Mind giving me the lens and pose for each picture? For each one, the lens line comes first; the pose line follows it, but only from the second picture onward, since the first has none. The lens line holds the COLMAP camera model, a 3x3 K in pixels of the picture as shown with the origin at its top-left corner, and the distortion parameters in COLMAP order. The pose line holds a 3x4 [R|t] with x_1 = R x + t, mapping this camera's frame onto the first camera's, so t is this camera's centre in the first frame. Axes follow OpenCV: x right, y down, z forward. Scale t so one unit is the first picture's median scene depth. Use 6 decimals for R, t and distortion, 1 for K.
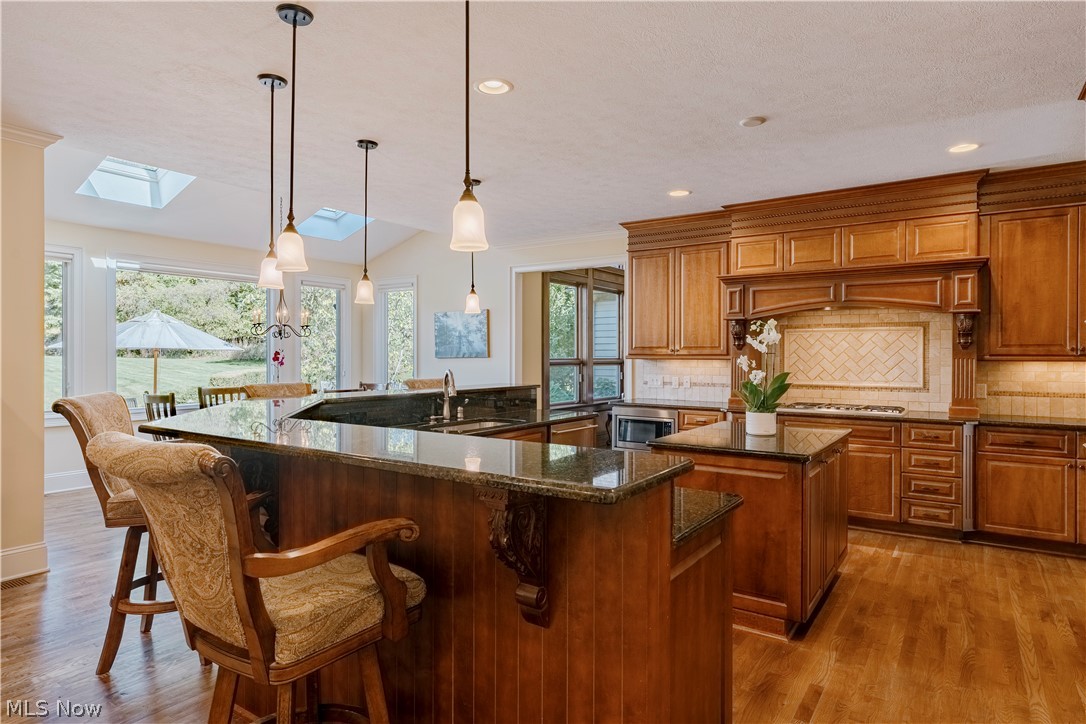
lens RADIAL K [[620.9, 0, 543.0], [0, 620.9, 362.0], [0, 0, 1]] dist [-0.001998, 0.000889]
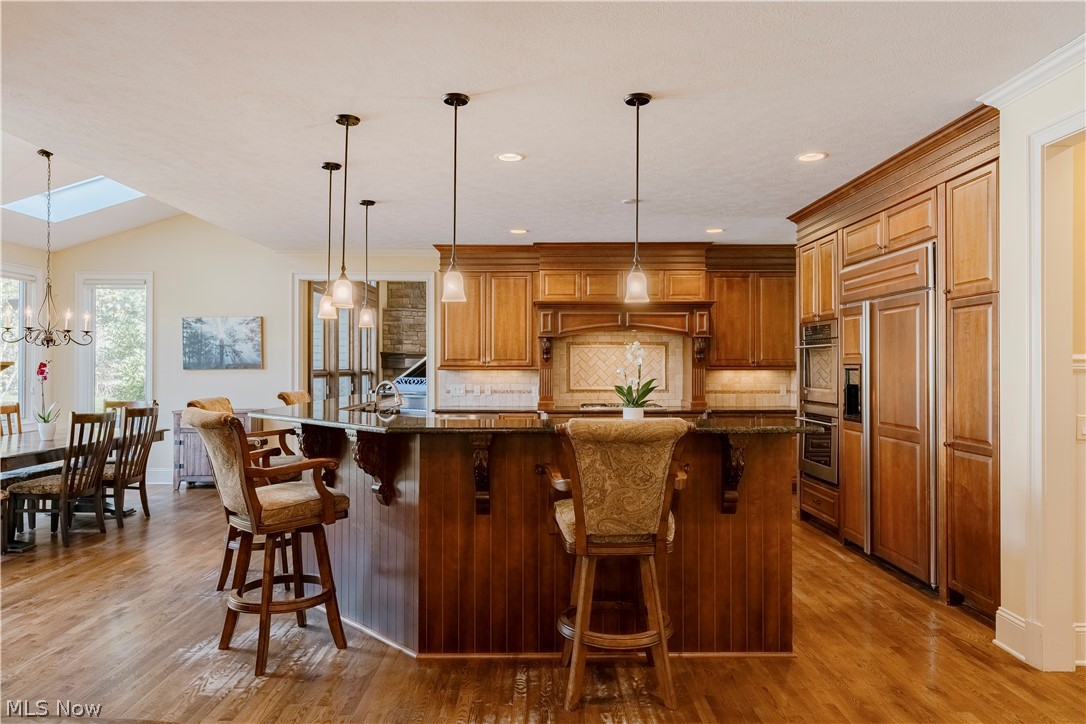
lens RADIAL K [[699.2, 0, 543.0], [0, 699.2, 362.0], [0, 0, 1]] dist [-0.003750, -0.000709]
pose [[0.816709, 0.000881, 0.577049, -0.484098], [0.007375, 0.999901, -0.011964, -0.003289], [-0.577003, 0.014027, 0.816622, -0.116295]]
